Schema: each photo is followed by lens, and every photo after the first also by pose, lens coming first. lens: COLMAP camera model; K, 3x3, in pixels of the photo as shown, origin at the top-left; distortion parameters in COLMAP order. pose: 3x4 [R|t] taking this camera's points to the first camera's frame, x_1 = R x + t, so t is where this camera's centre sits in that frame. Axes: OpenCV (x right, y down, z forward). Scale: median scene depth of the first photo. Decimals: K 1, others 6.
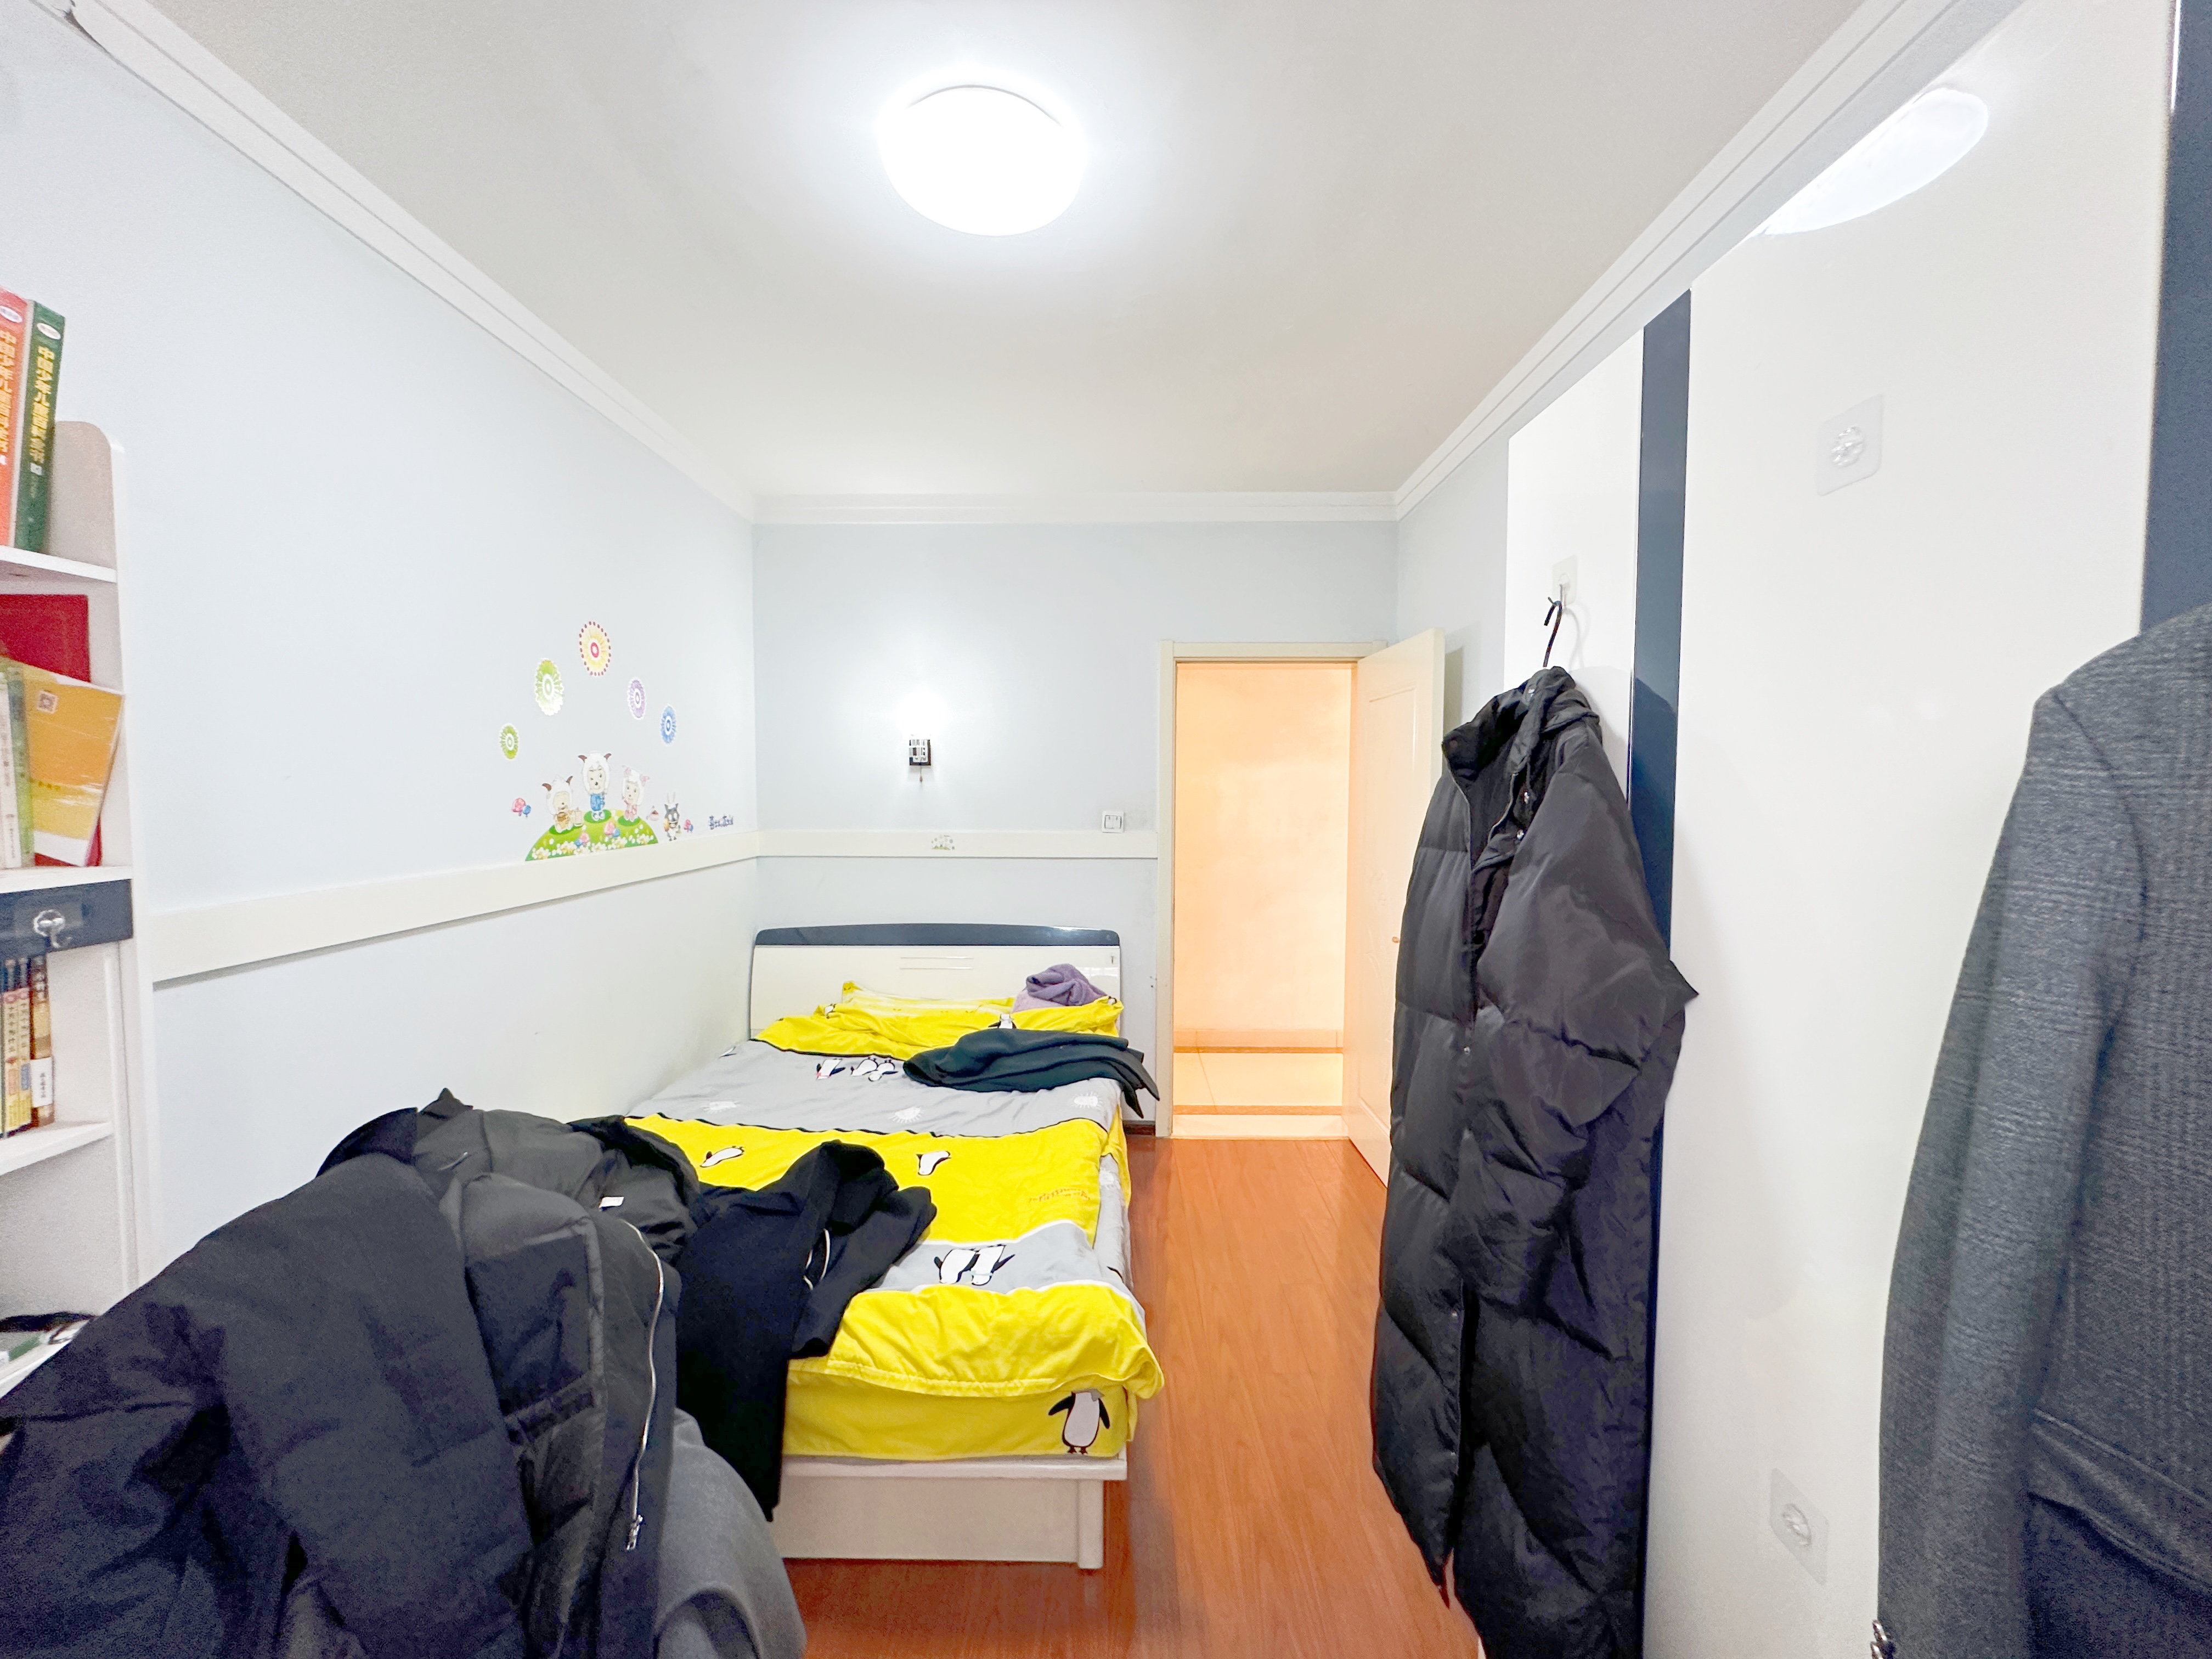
lens RADIAL K [[885.8, 0, 1105.7], [0, 885.8, 823.9], [0, 0, 1]] dist [-0.000199, -0.000027]
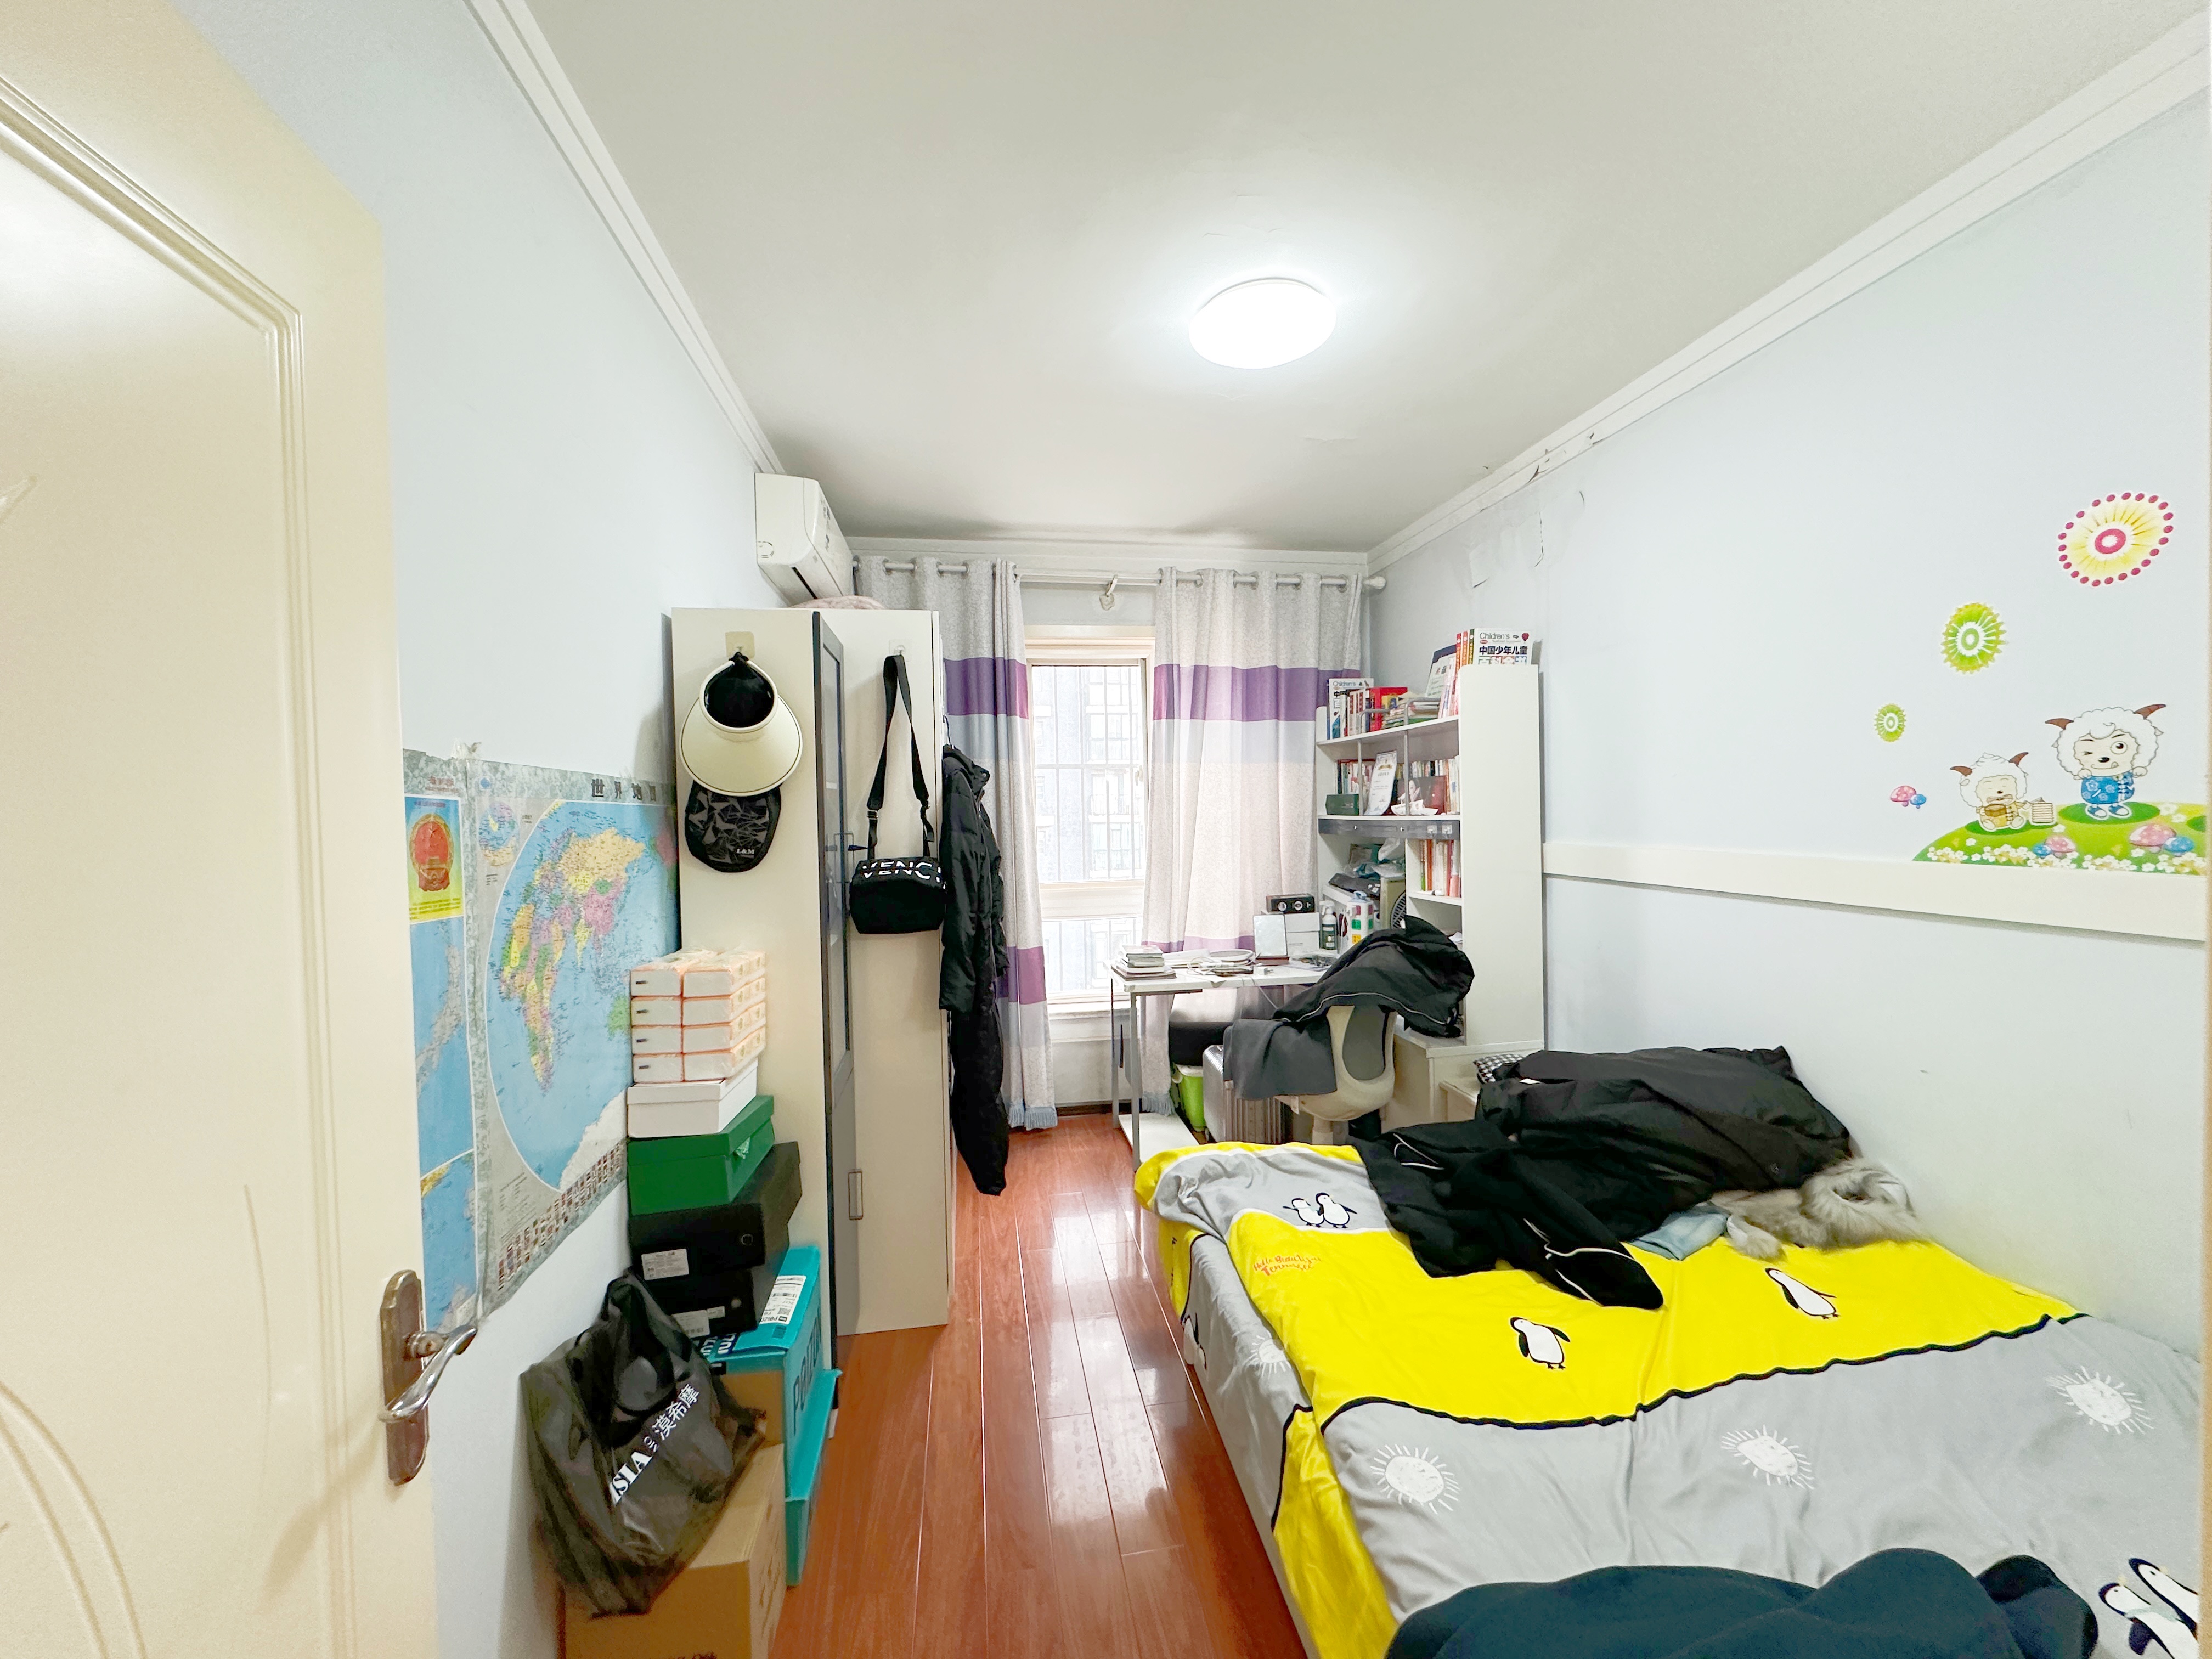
lens RADIAL K [[885.8, 0, 1110.2], [0, 885.8, 826.1], [0, 0, 1]] dist [-0.000199, -0.000027]
pose [[-0.986411, 0.022717, -0.162718, 0.217206], [0.012297, 0.997825, 0.064760, -0.049916], [0.163835, 0.061879, -0.984545, 1.562912]]
